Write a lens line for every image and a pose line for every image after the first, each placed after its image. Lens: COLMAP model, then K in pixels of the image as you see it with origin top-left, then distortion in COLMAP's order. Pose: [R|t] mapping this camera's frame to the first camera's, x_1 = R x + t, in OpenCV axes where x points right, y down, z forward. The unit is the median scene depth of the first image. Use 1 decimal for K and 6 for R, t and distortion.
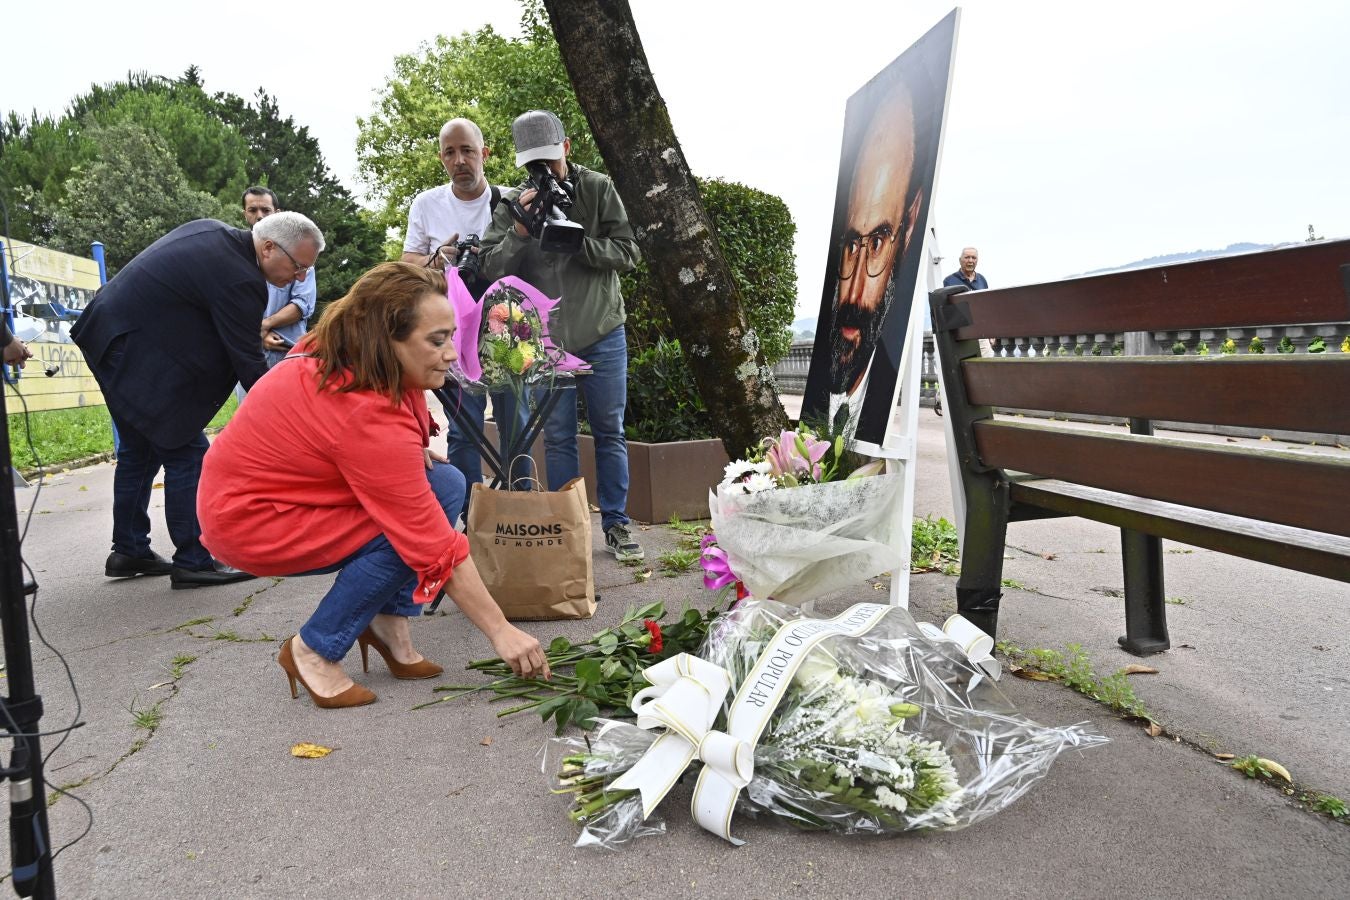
lens RADIAL K [[901.6, 0, 674.3], [0, 901.6, 453.4], [0, 0, 1]] dist [-0.004197, -0.002475]
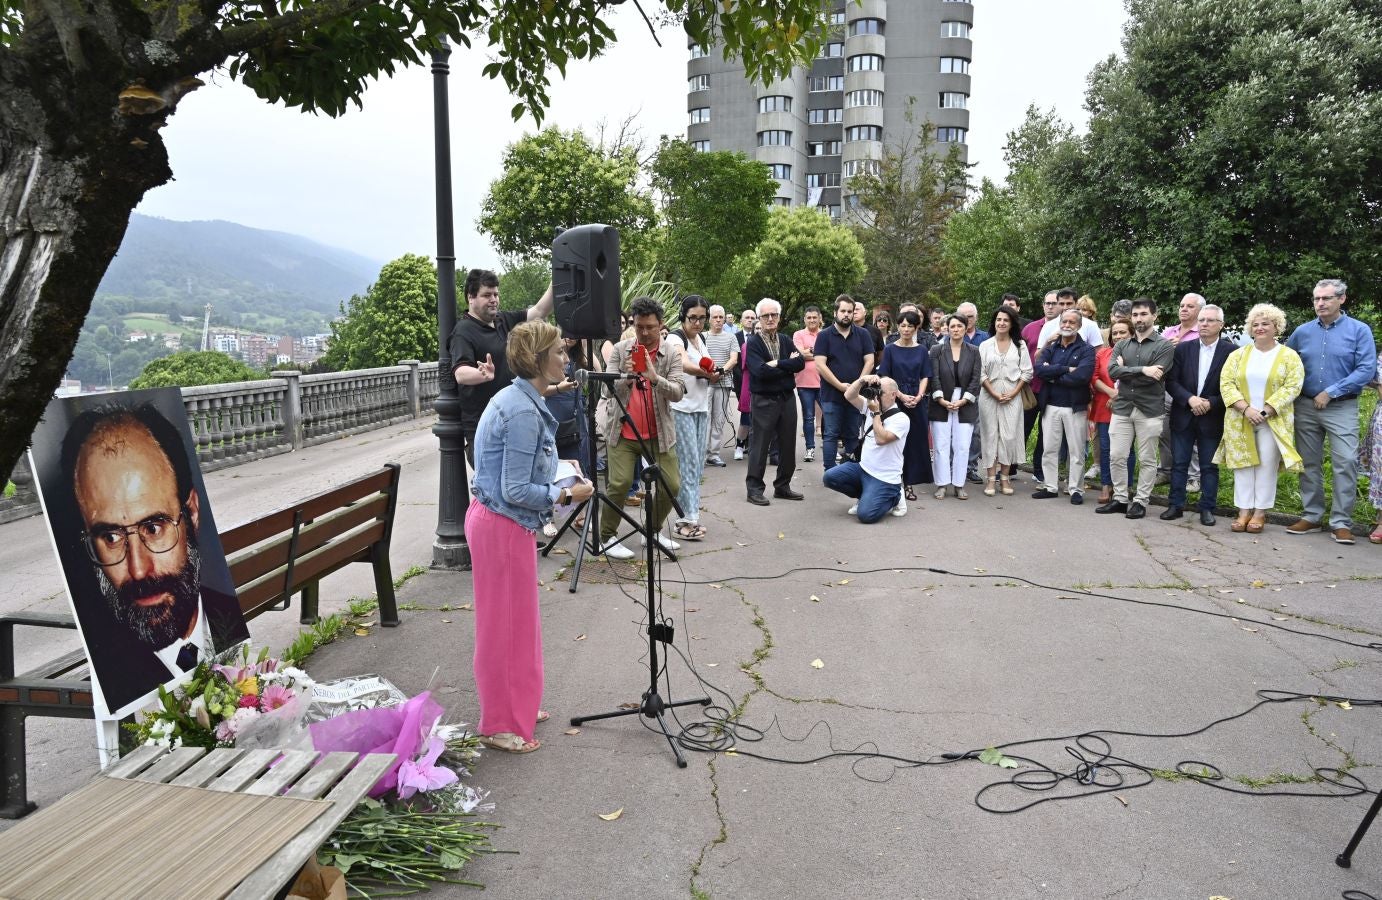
lens RADIAL K [[924.0, 0, 688.6], [0, 924.0, 462.3], [0, 0, 1]] dist [-0.008356, 0.003940]
pose [[-0.953801, 0.008870, 0.300310, -0.857421], [0.082039, 0.969267, 0.231931, -0.527089], [-0.289023, 0.245853, -0.925215, 1.825499]]
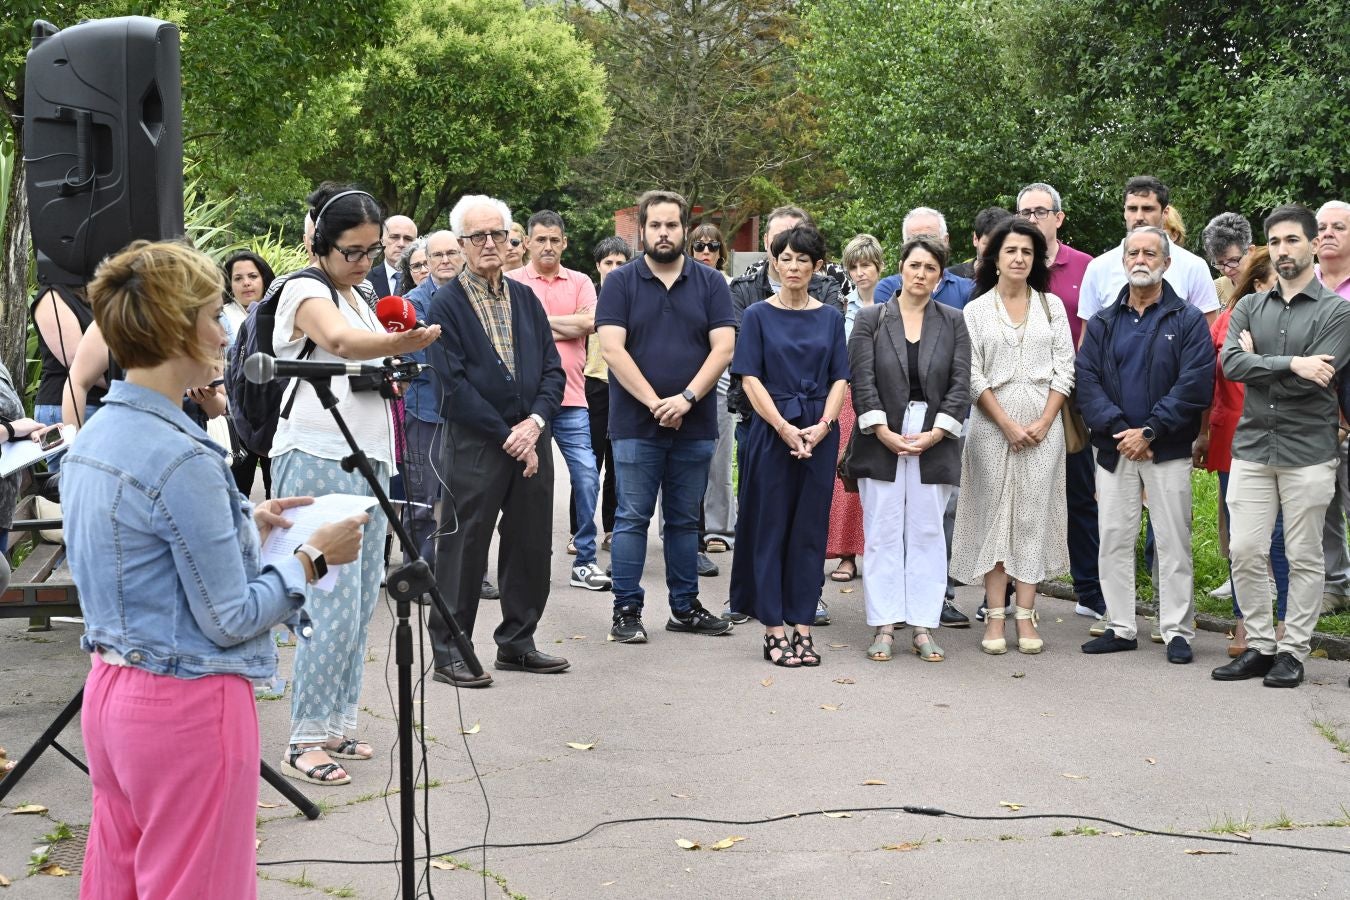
lens RADIAL K [[2428.2, 0, 651.1], [0, 2428.2, 488.3], [0, 0, 1]] dist [-0.048551, 0.000000]
pose [[-0.995658, 0.036608, 0.085585, -0.676011], [0.052943, 0.978936, 0.197182, -0.579584], [-0.076564, 0.200857, -0.976624, 2.195766]]
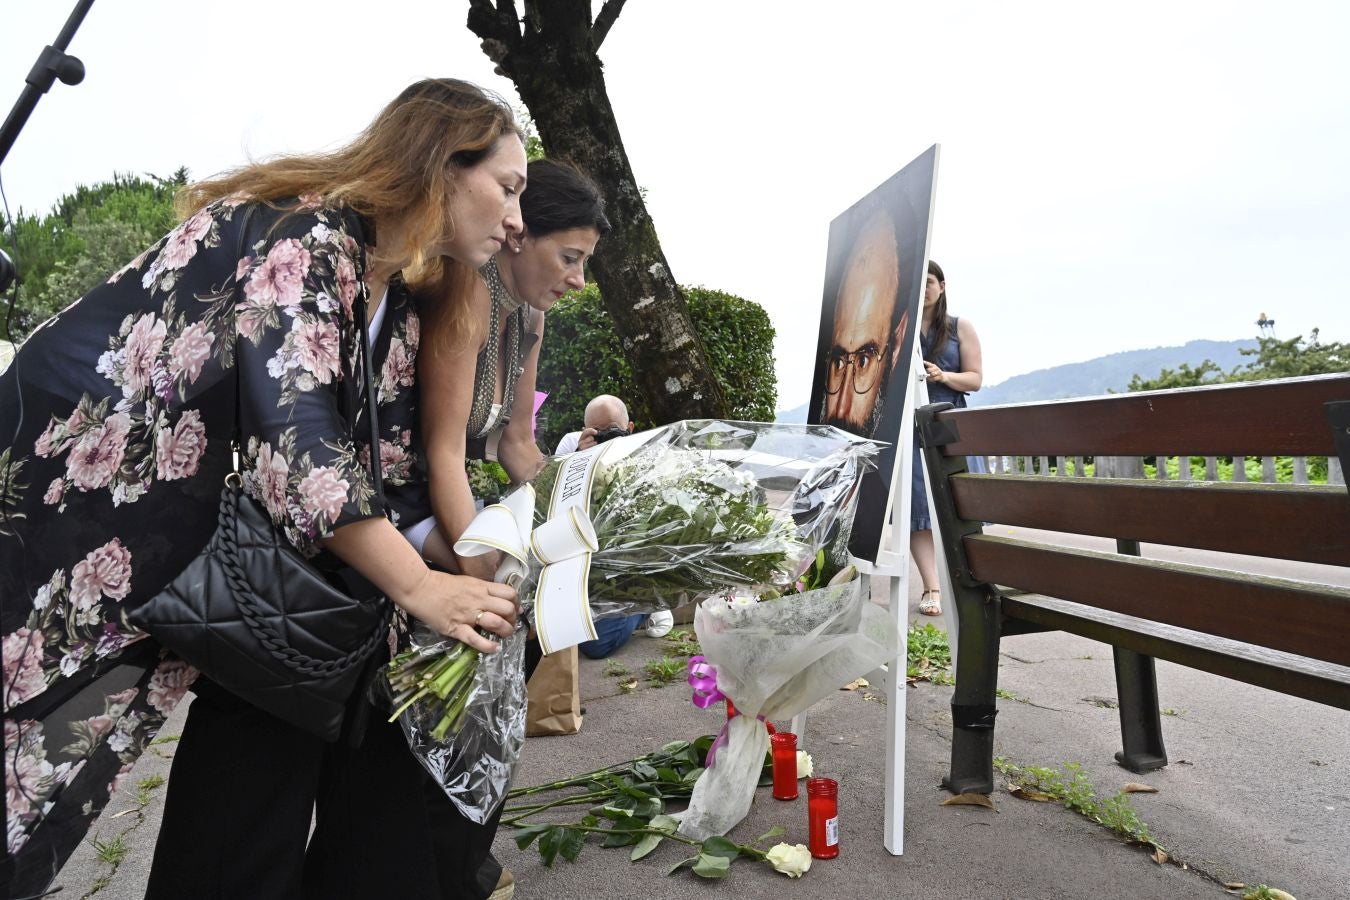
lens RADIAL K [[901.6, 0, 674.7], [0, 901.6, 452.5], [0, 0, 1]] dist [-0.004197, -0.002475]
pose [[0.999649, 0.000472, 0.026490, -0.015006], [0.002250, 0.994719, -0.102612, -0.022949], [-0.026398, 0.102635, 0.994369, -0.001037]]
